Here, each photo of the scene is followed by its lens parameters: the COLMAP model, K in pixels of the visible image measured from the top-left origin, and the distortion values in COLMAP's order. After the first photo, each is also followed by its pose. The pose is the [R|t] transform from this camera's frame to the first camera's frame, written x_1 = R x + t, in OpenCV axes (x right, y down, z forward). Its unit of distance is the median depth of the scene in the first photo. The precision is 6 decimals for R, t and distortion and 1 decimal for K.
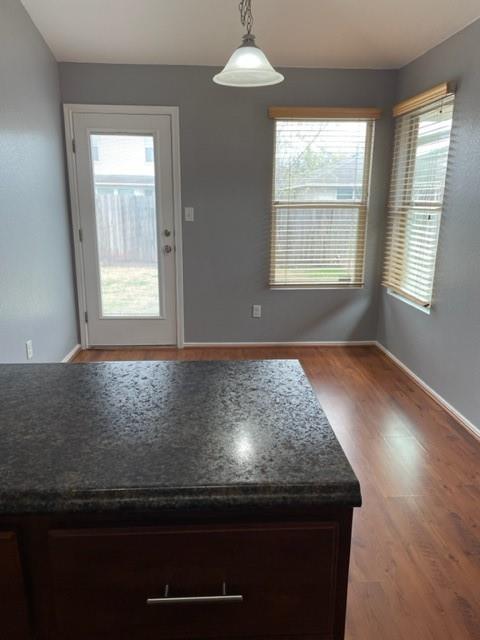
lens RADIAL K [[479.9, 0, 239.5], [0, 479.9, 321.3], [0, 0, 1]] dist [0.080961, -0.106327]
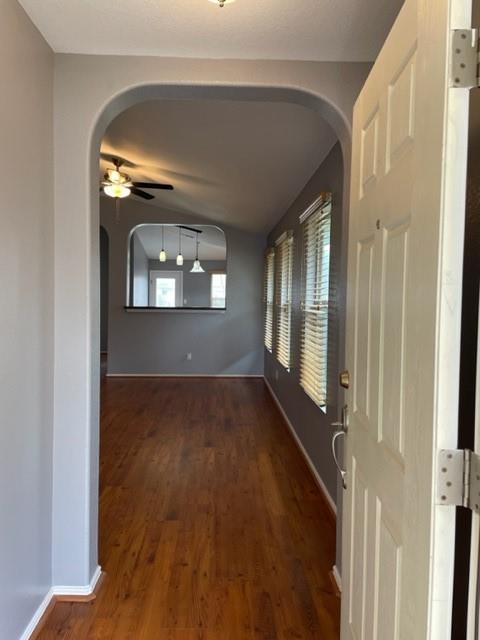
lens RADIAL K [[479.9, 0, 236.0], [0, 479.9, 313.7], [0, 0, 1]] dist [0.080961, -0.106327]
pose [[0.999774, 0.007183, -0.019984, 0.296073], [-0.011262, 0.977160, -0.212207, 0.527559], [0.018003, 0.212384, 0.977020, -2.081187]]
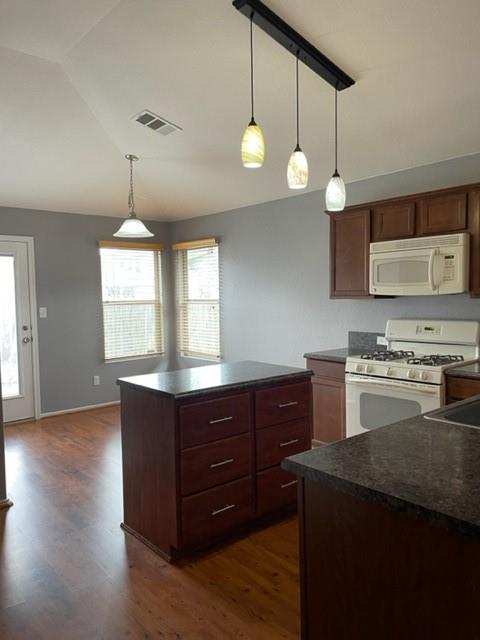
lens RADIAL K [[479.9, 0, 238.2], [0, 479.9, 321.2], [0, 0, 1]] dist [0.080961, -0.106327]
pose [[0.794823, -0.059275, 0.603940, -0.478425], [0.174867, 0.975375, -0.134405, 0.071919], [-0.581101, 0.212437, 0.785616, -0.344550]]
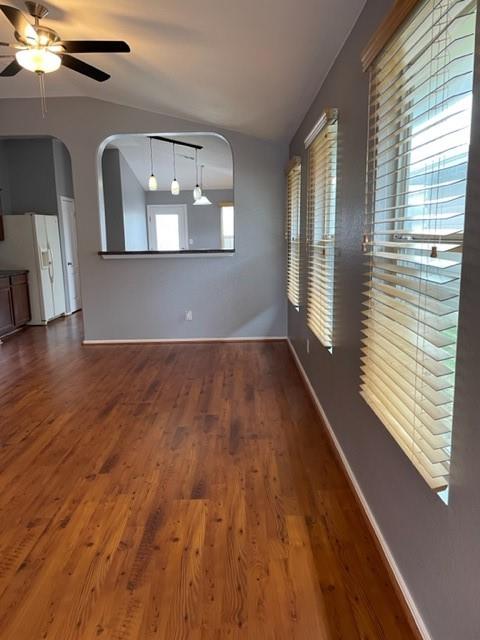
lens RADIAL K [[479.9, 0, 234.6], [0, 479.9, 319.4], [0, 0, 1]] dist [0.080961, -0.106327]
pose [[0.997649, -0.018759, -0.065920, 0.307157], [0.013830, 0.997129, -0.074445, 0.414603], [0.067127, 0.073358, 0.995044, -1.626197]]
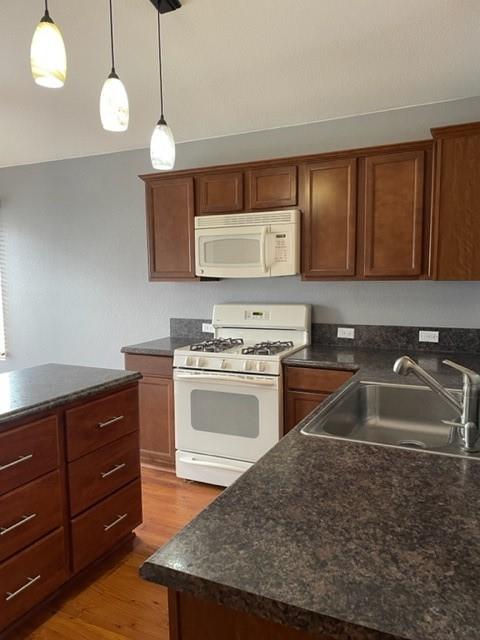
lens RADIAL K [[479.9, 0, 240.5], [0, 479.9, 325.8], [0, 0, 1]] dist [0.080961, -0.106327]
pose [[0.480955, -0.114185, 0.869278, -0.349519], [0.234033, 0.972227, -0.001778, 0.027041], [-0.844932, 0.204295, 0.494321, -0.161422]]
